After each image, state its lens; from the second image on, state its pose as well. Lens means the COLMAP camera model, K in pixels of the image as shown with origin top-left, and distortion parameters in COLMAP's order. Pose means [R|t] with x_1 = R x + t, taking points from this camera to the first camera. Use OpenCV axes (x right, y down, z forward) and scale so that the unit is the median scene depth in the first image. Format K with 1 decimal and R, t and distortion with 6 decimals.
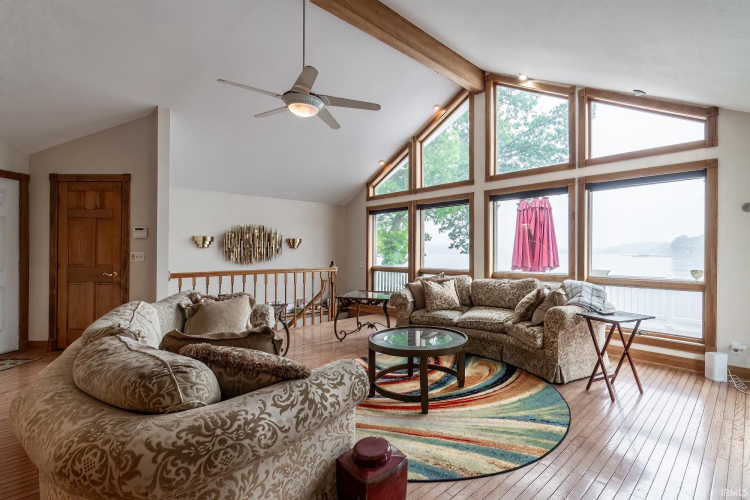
lens RADIAL K [[383.1, 0, 375.0], [0, 383.1, 250.0], [0, 0, 1]] dist [-0.002032, -0.000339]
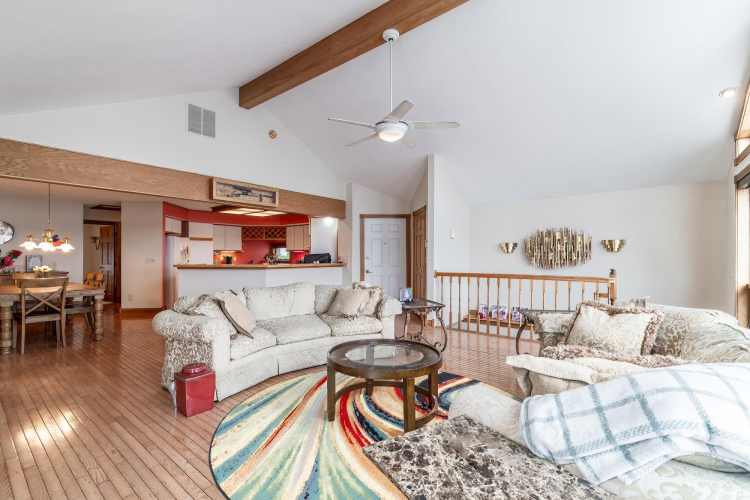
lens RADIAL K [[337.8, 0, 371.9], [0, 337.8, 249.9], [0, 0, 1]] dist [0.000424, 0.000063]
pose [[0.099624, -0.020406, -0.994816, 0.494483], [0.004767, 0.999788, -0.020031, 0.003451], [0.995014, -0.002747, 0.099700, 0.499535]]
